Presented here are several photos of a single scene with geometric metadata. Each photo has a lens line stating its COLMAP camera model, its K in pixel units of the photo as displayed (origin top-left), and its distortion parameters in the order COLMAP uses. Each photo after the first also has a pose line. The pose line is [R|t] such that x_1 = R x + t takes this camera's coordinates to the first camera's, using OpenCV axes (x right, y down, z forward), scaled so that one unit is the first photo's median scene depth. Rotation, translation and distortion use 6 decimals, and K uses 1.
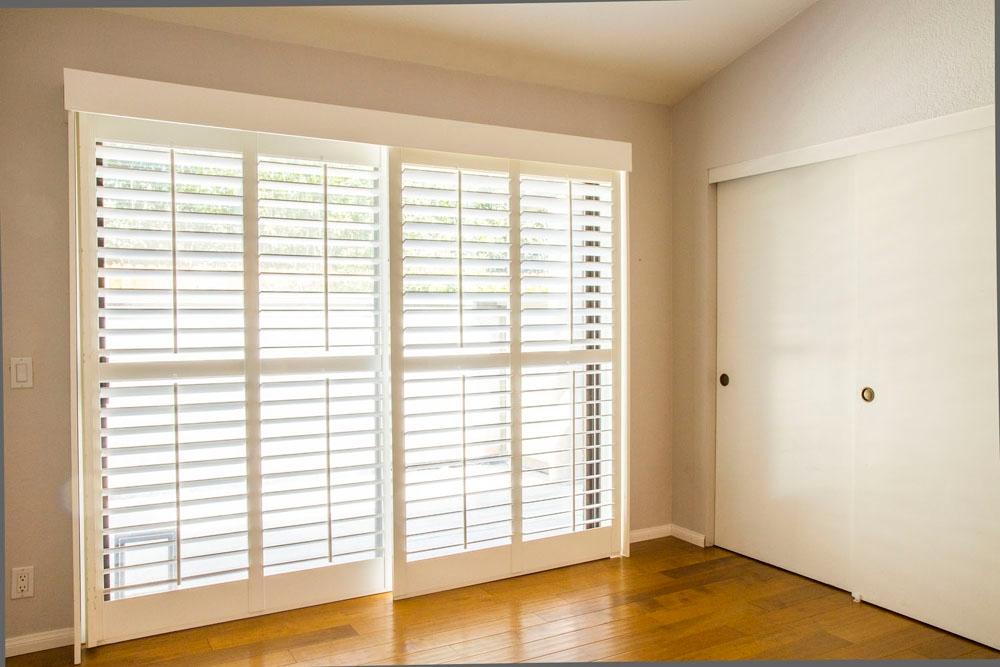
lens RADIAL K [[782.6, 0, 500.0], [0, 782.6, 333.5], [0, 0, 1]] dist [-0.122236, 0.141896]
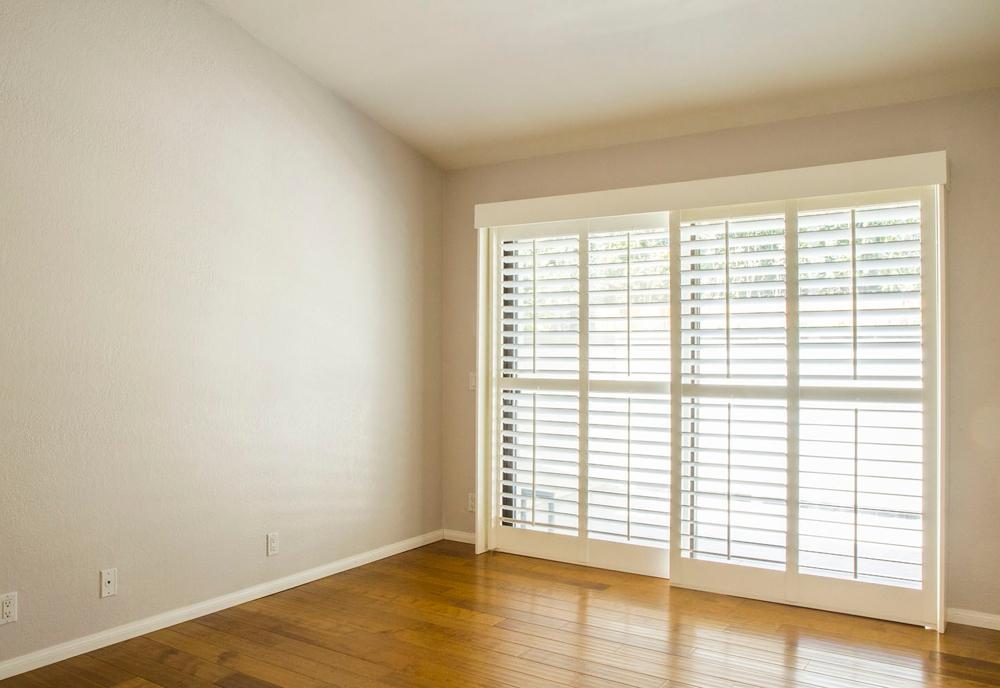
lens RADIAL K [[631.6, 0, 500.0], [0, 631.6, 344.0], [0, 0, 1]] dist [-0.055186, 0.001071]
pose [[0.520760, -0.003165, -0.853697, 0.560998], [-0.022147, 0.999606, -0.017216, -0.008587], [0.853416, 0.027872, 0.520485, 0.265399]]
